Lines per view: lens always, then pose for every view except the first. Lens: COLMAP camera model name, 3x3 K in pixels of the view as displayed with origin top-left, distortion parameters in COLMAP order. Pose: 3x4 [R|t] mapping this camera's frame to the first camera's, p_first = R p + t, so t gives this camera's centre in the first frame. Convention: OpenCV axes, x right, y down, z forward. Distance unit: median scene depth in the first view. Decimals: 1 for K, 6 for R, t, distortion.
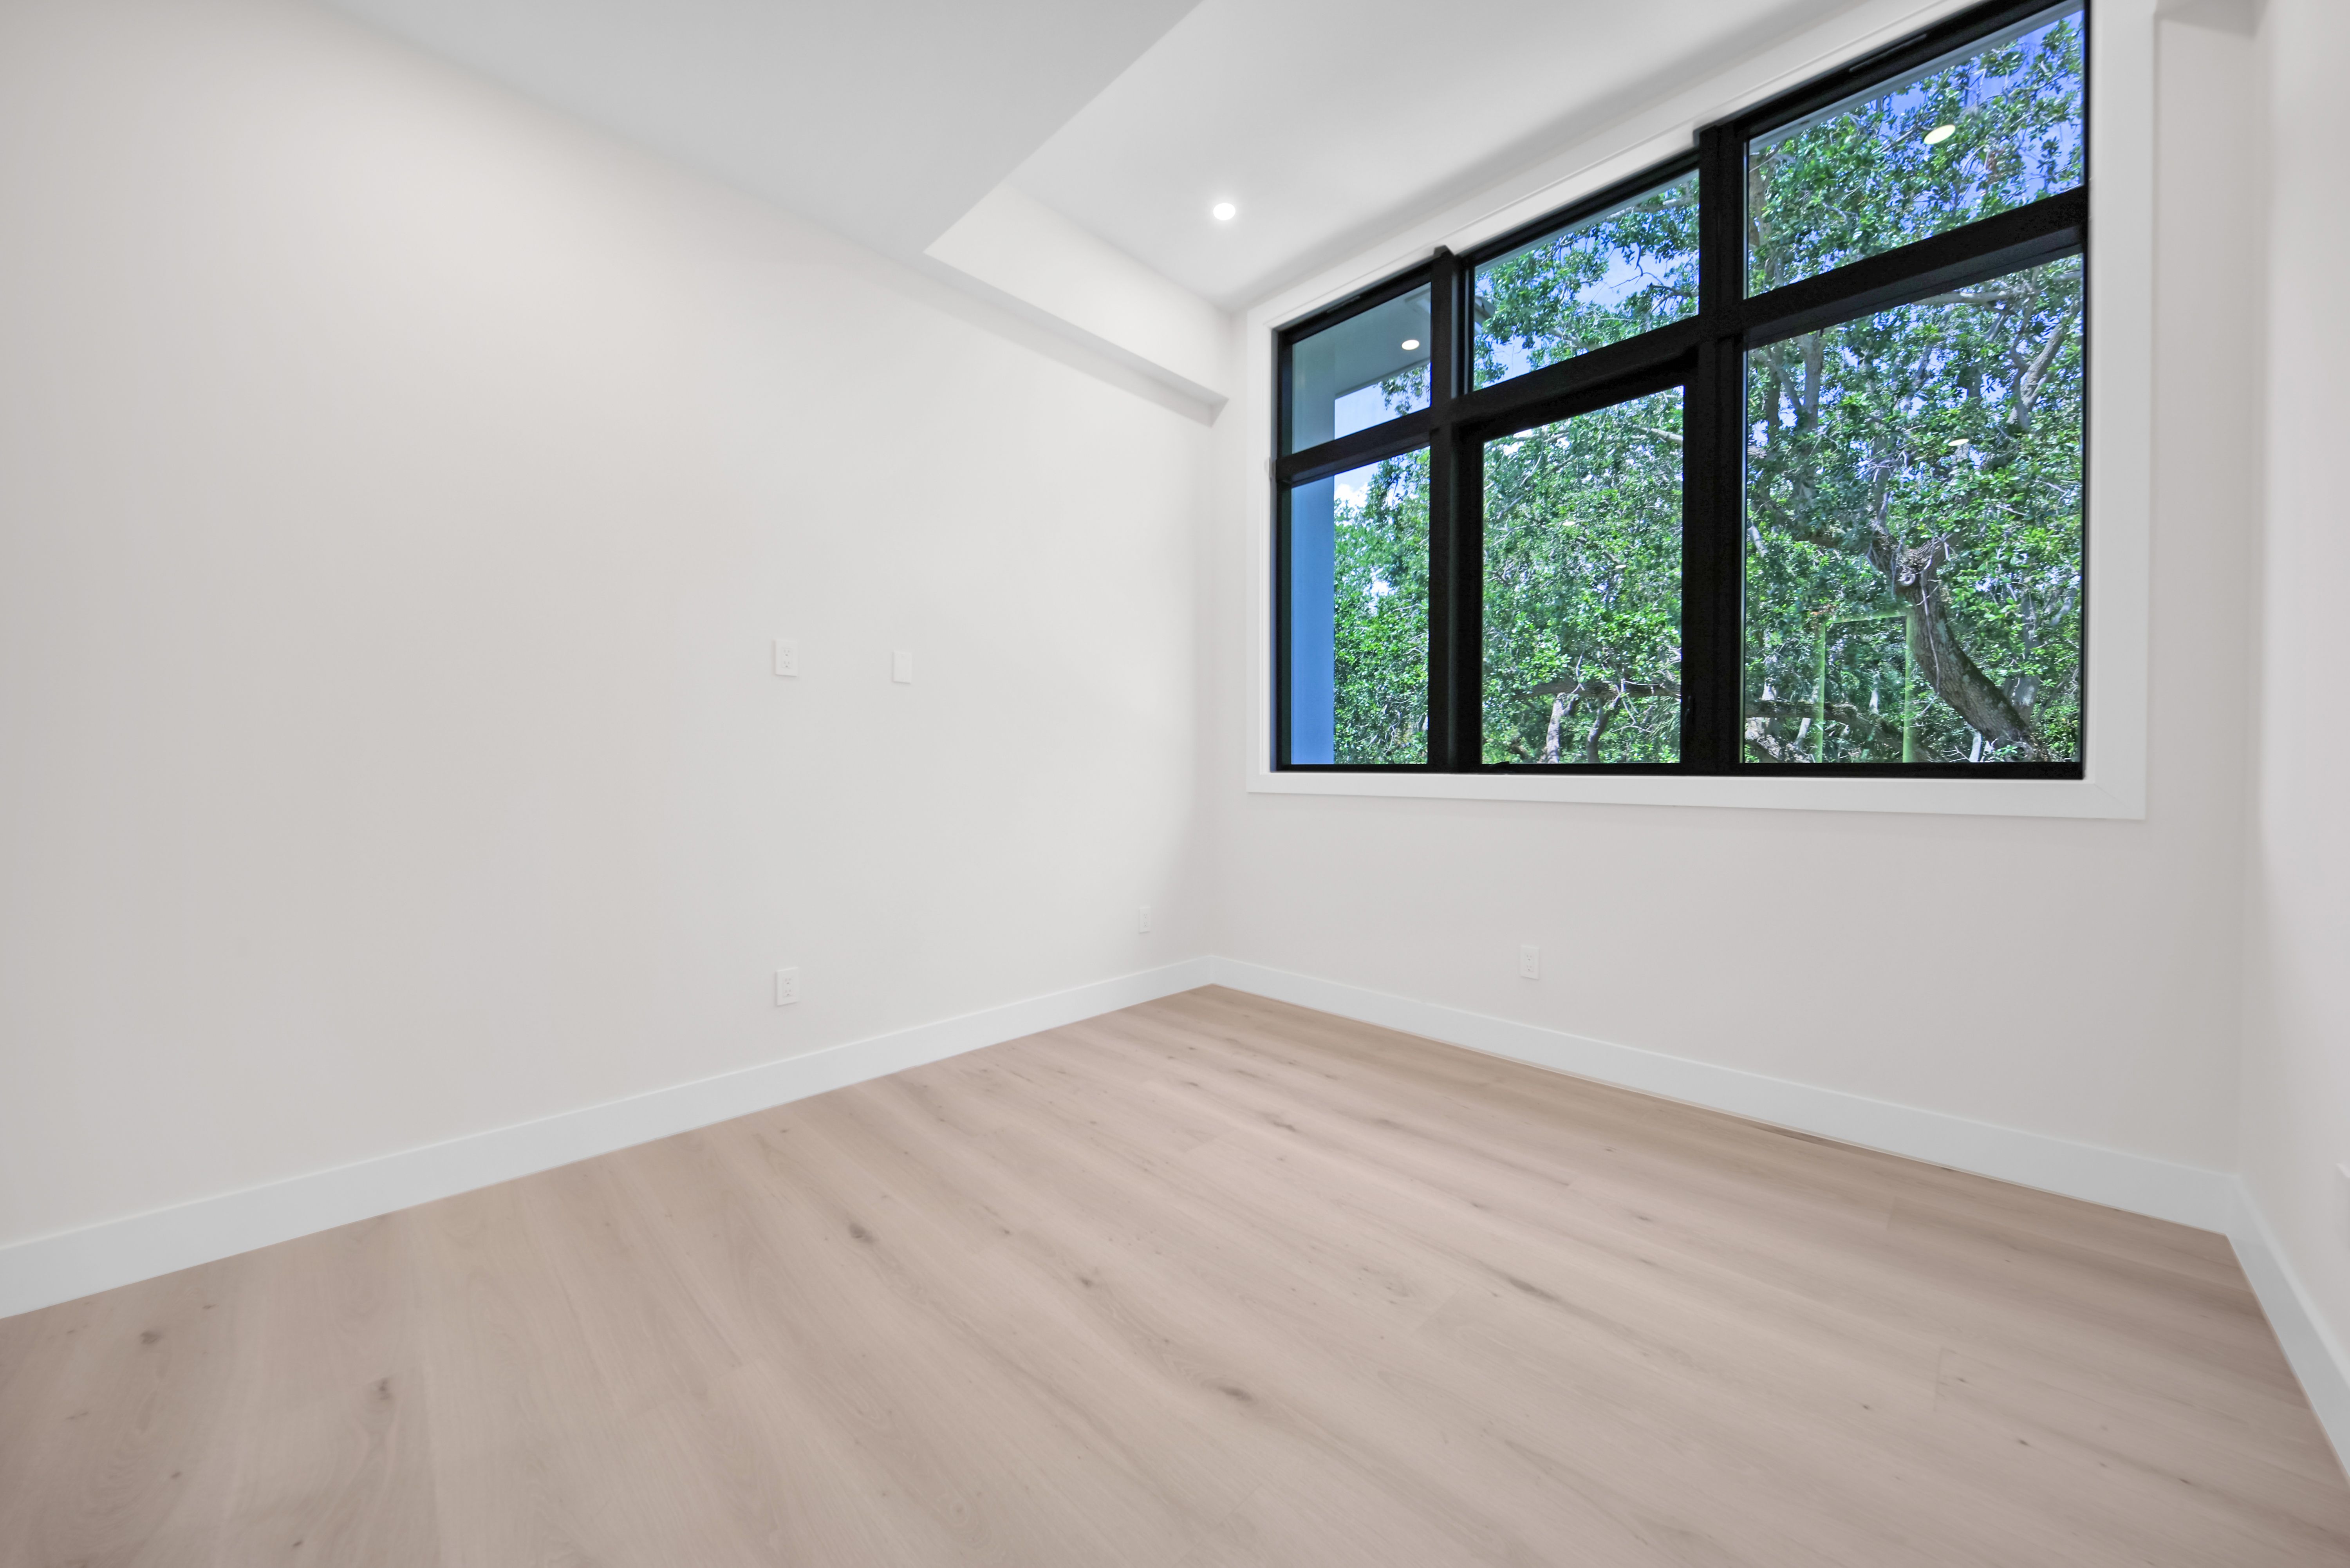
lens RADIAL K [[820.9, 0, 1187.7], [0, 820.9, 773.2], [0, 0, 1]] dist [-0.002308, -0.001158]
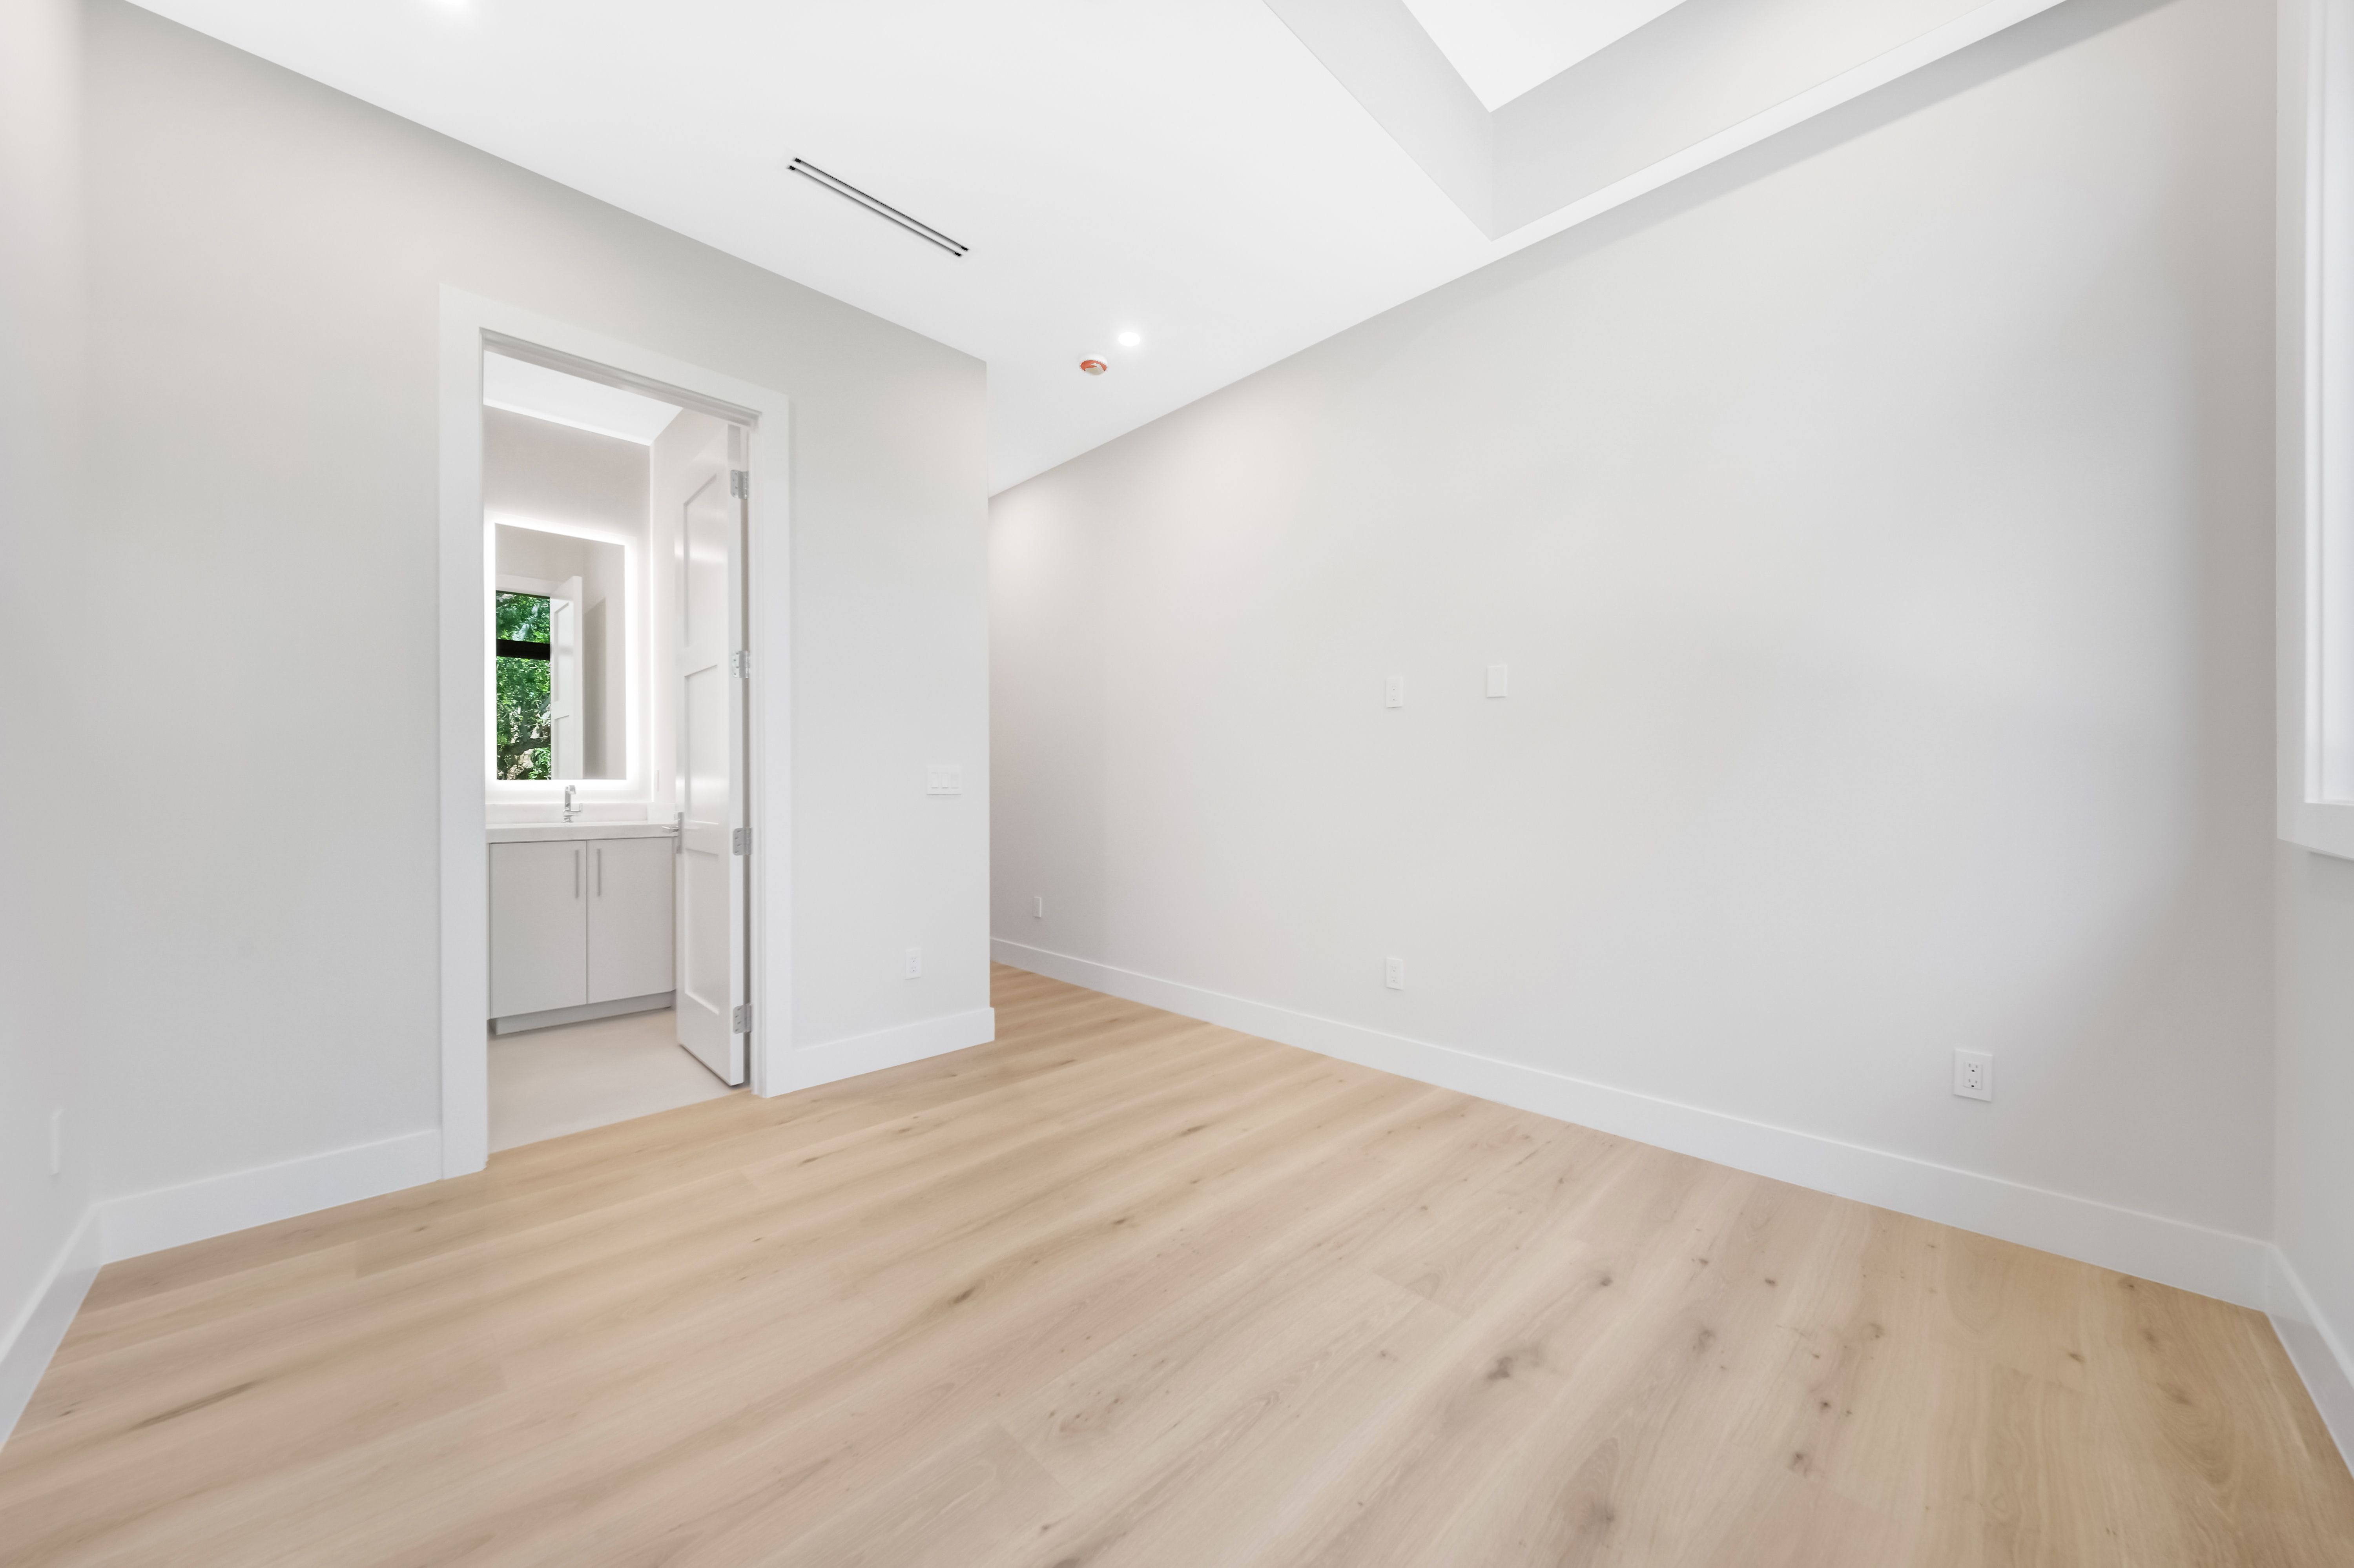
lens RADIAL K [[822.2, 0, 1174.7], [0, 822.2, 783.7], [0, 0, 1]] dist [-0.002308, -0.001158]
pose [[-0.007158, 0.000667, -0.999974, 0.734434], [-0.010868, 0.999941, 0.000745, -0.005751], [0.999915, 0.010873, -0.007151, 0.753919]]
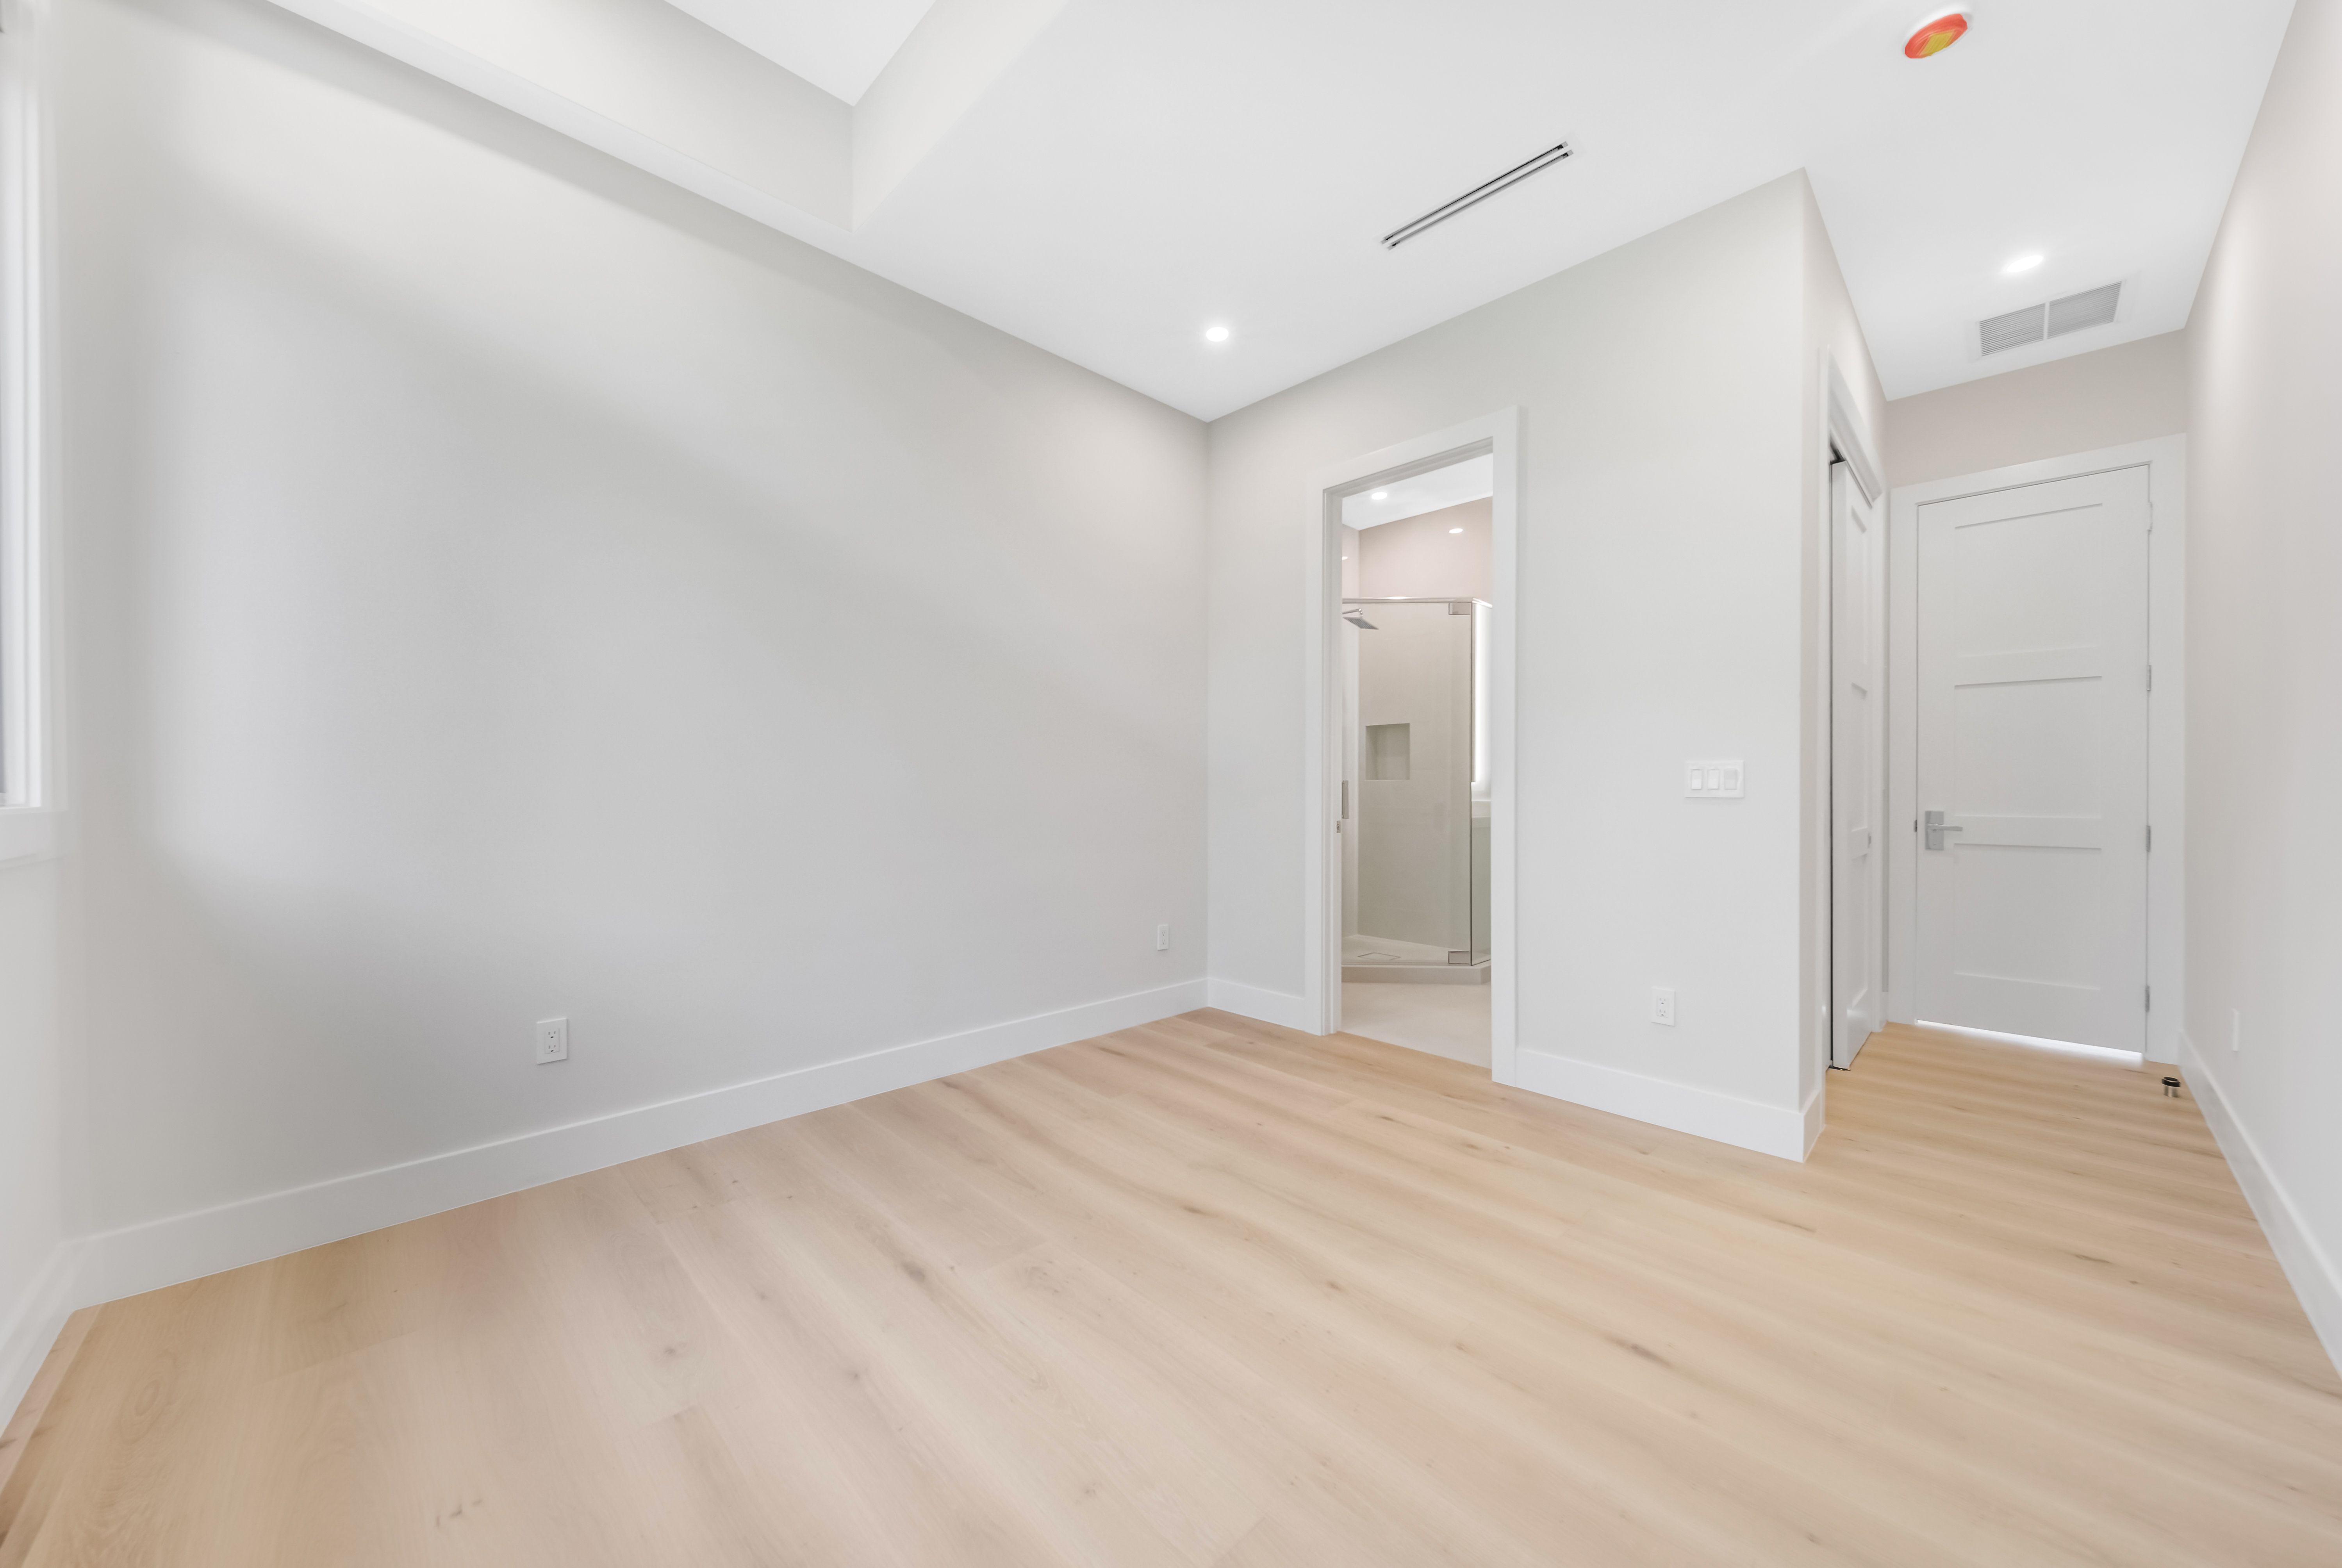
lens RADIAL K [[818.1, 0, 1154.8], [0, 818.1, 787.2], [0, 0, 1]] dist [-0.002308, -0.001158]
pose [[-0.999523, 0.002241, 0.030794, 0.046788], [0.002615, 0.999923, 0.012128, -0.011797], [-0.030764, 0.012203, -0.999452, 1.412381]]
